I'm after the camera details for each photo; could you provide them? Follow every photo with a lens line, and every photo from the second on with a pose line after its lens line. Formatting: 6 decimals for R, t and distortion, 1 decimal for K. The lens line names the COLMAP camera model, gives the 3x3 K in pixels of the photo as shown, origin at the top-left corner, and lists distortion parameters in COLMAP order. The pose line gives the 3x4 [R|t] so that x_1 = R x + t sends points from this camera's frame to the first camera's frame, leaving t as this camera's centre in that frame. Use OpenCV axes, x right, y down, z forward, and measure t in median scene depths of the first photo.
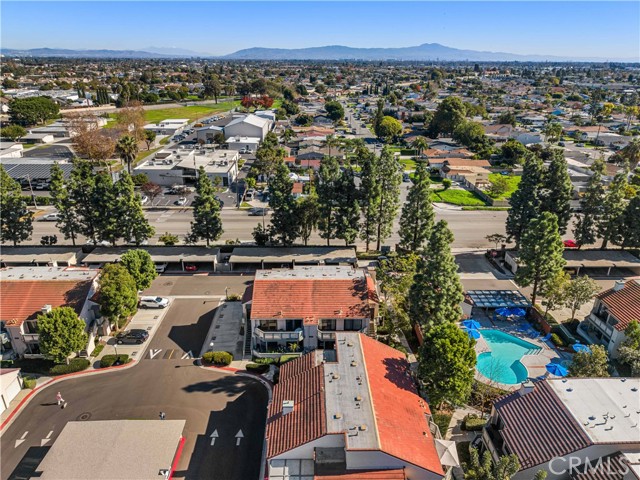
lens RADIAL K [[430.6, 0, 320.7], [0, 430.6, 237.5], [0, 0, 1]] dist [0.008374, -0.004779]
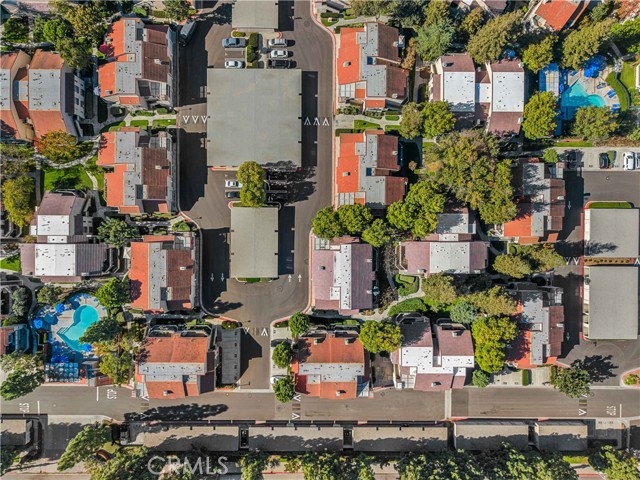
lens RADIAL K [[430.6, 0, 320.7], [0, 430.6, 237.5], [0, 0, 1]] dist [0.008374, -0.004779]
pose [[-0.999350, -0.032608, -0.015360, -0.503912], [-0.001629, -0.384831, 0.922986, -1.134862], [-0.036007, 0.922411, 0.384527, -0.114583]]
